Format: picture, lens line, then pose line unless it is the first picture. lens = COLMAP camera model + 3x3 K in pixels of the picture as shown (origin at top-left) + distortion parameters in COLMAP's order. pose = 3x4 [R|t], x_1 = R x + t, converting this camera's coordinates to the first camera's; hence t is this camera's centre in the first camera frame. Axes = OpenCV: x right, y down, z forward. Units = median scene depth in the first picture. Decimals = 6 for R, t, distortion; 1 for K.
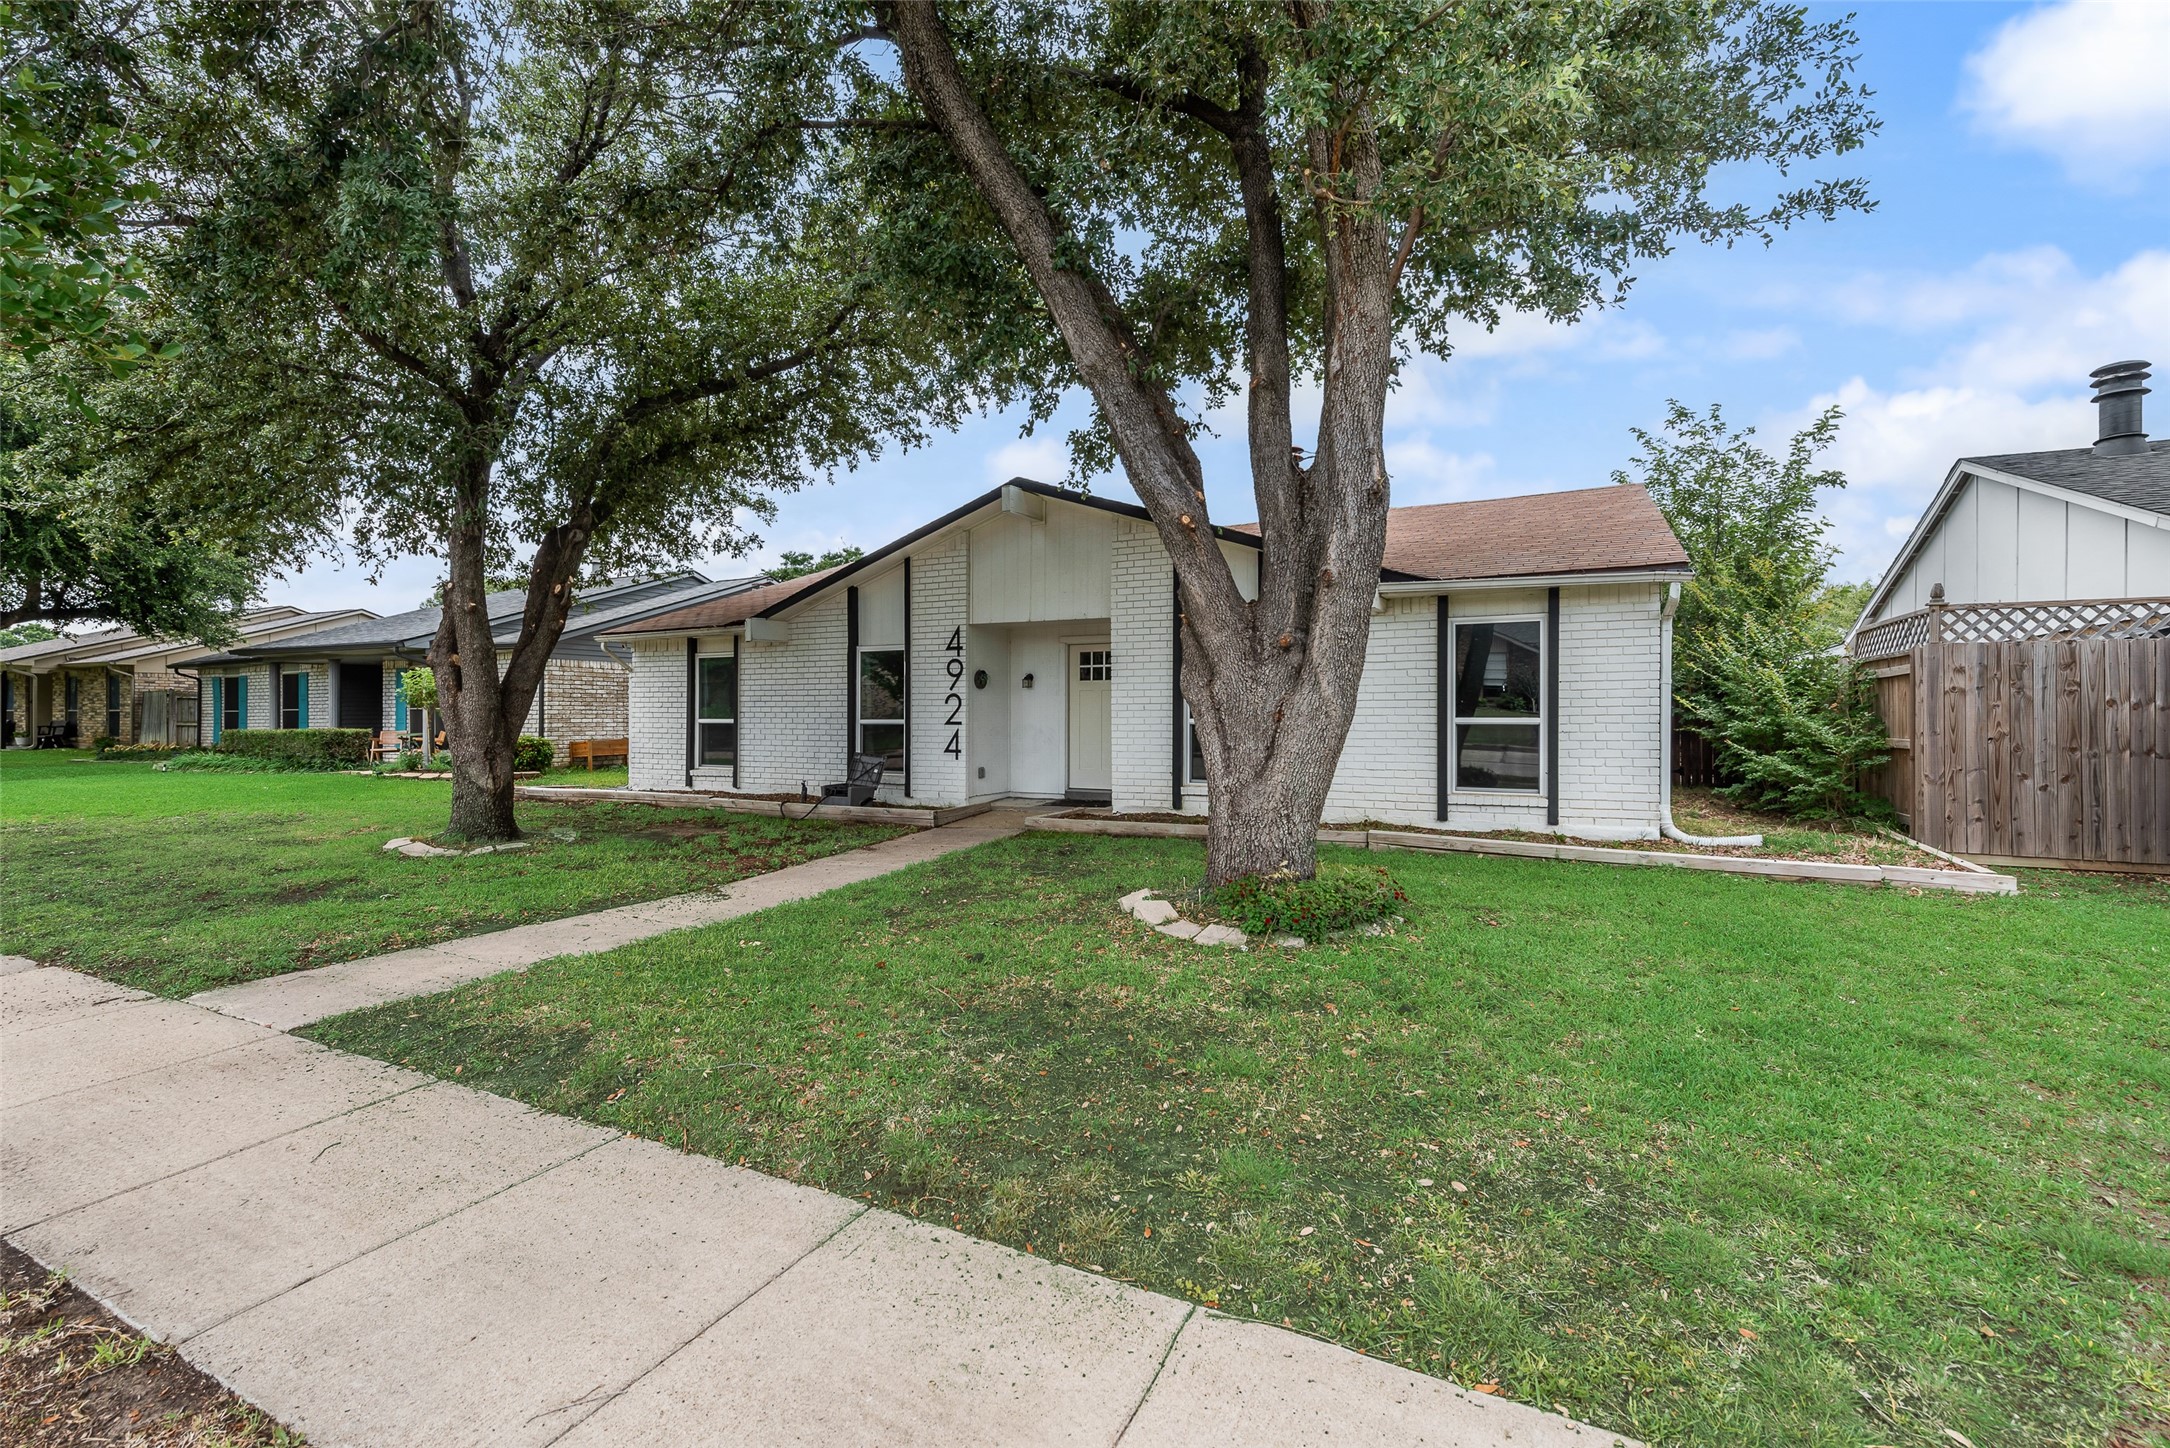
lens RADIAL K [[847.0, 0, 1073.9], [0, 847.0, 726.8], [0, 0, 1]] dist [0.007548, -0.000263]
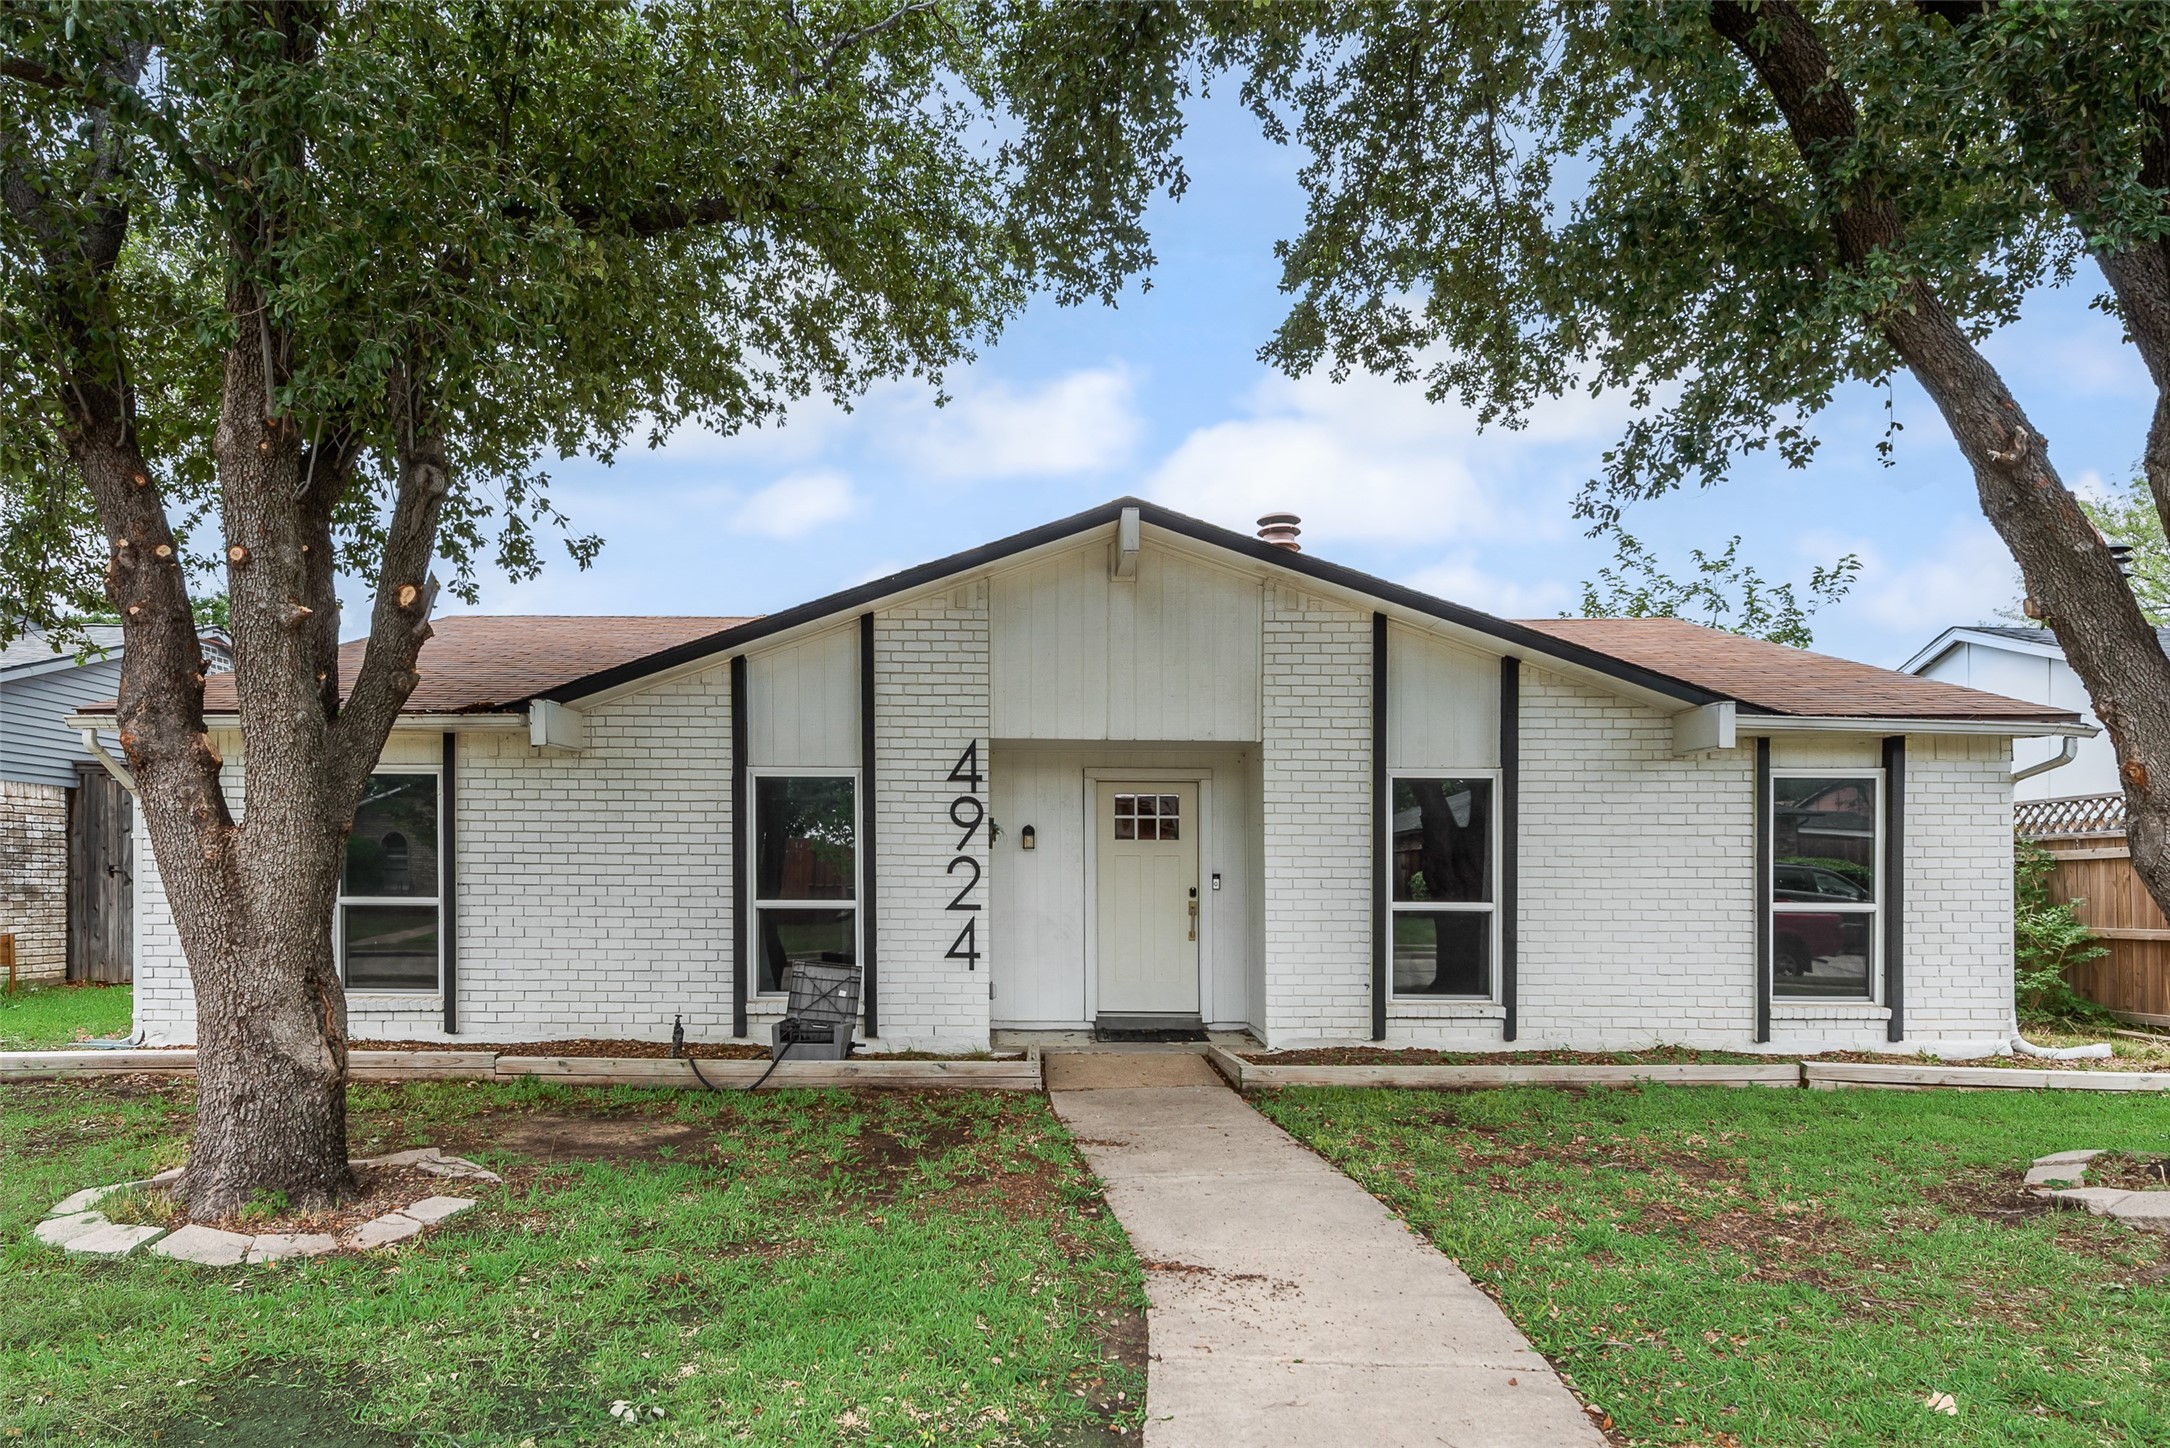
lens RADIAL K [[1253.1, 0, 677.1], [0, 1253.1, 902.3], [0, 0, 1]] dist [0.007358, -0.000550]
pose [[0.909803, 0.004463, 0.415015, -0.677514], [-0.001560, 0.999972, -0.007334, -0.000958], [-0.415036, 0.006025, 0.909785, 0.302576]]
